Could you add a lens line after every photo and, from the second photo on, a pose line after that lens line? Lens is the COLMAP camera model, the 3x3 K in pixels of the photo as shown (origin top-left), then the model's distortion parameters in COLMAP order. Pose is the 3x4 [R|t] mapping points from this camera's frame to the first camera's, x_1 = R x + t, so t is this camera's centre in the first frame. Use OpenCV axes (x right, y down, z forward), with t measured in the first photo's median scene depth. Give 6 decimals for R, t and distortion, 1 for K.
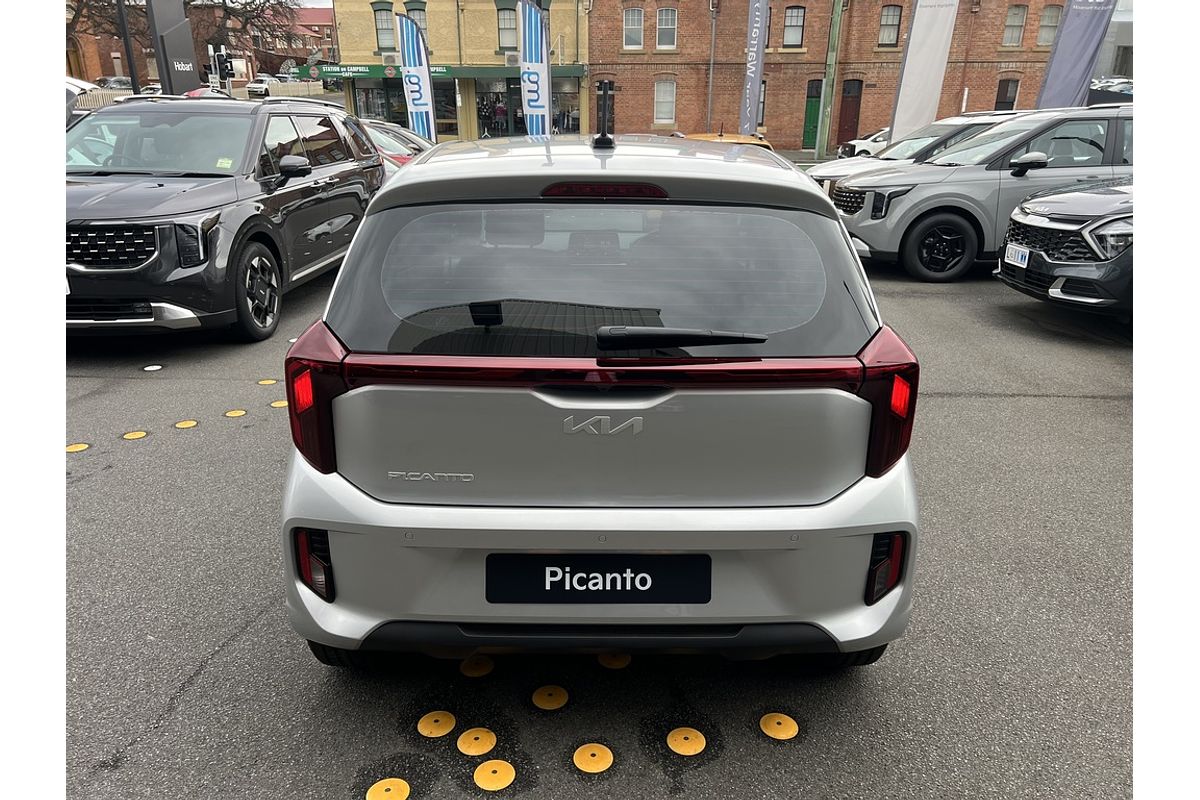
lens RADIAL K [[785.6, 0, 600.0], [0, 785.6, 400.0], [0, 0, 1]] dist [0.042128, -0.032978]
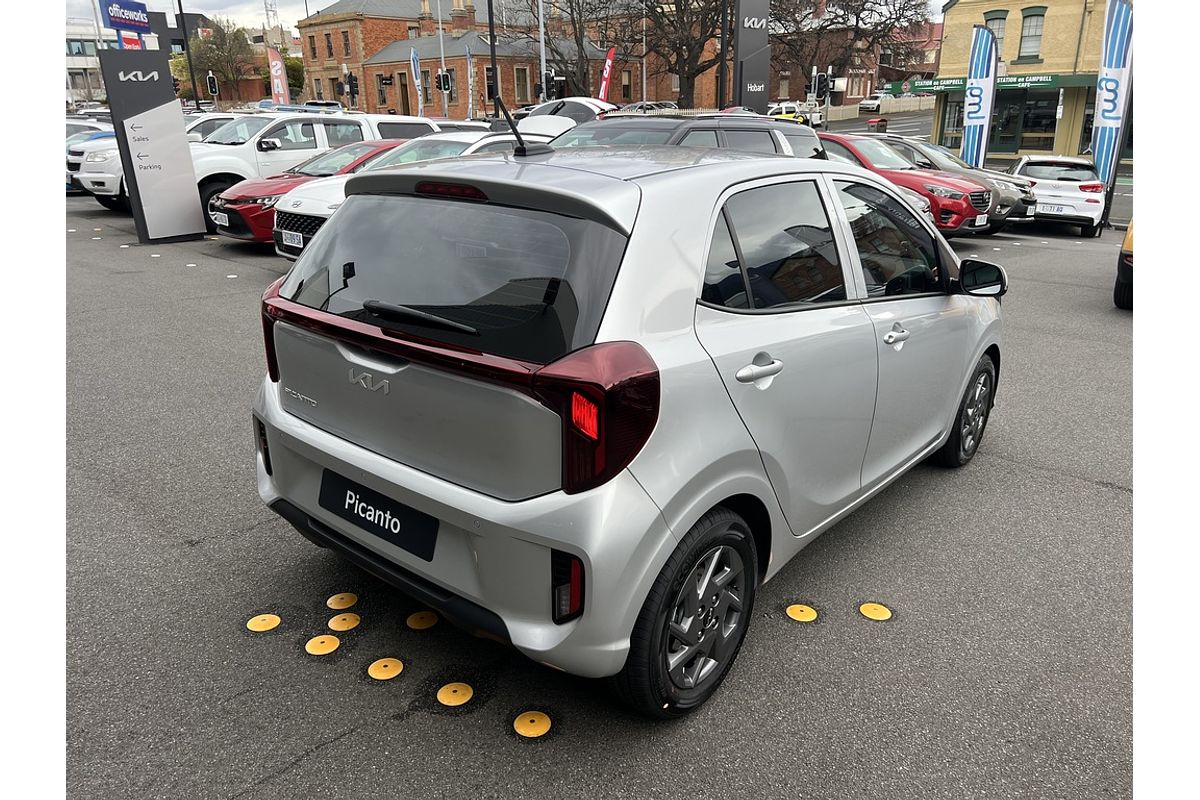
lens RADIAL K [[786.8, 0, 607.1], [0, 786.8, 393.3], [0, 0, 1]] dist [0.035990, -0.032267]
pose [[0.774079, 0.201394, -0.600202, 0.787027], [-0.215715, 0.975225, 0.049022, -0.068618], [0.595205, 0.091526, 0.798344, 0.198691]]
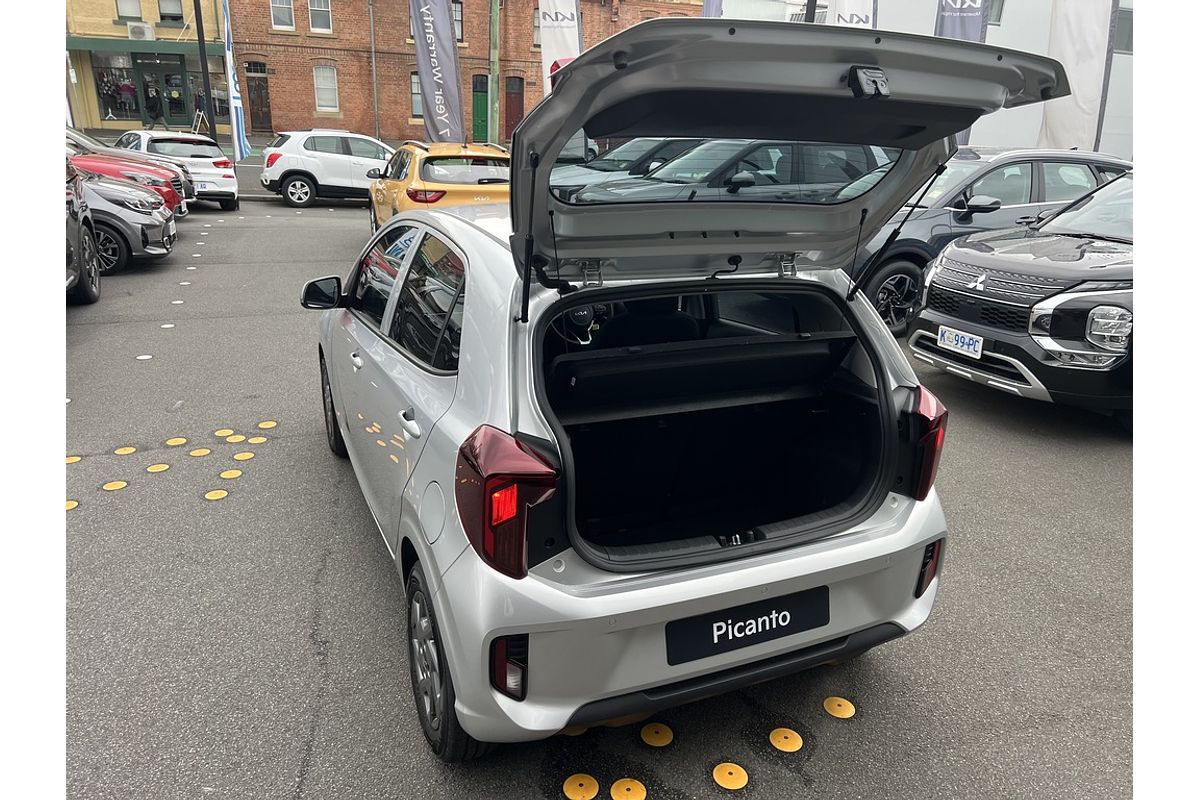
lens RADIAL K [[785.6, 0, 600.0], [0, 785.6, 400.0], [0, 0, 1]] dist [0.042128, -0.032978]
pose [[0.917644, -0.106097, 0.382980, -0.514813], [0.100844, 0.994327, 0.033830, -0.137686], [-0.384397, 0.007577, 0.923137, 0.000928]]
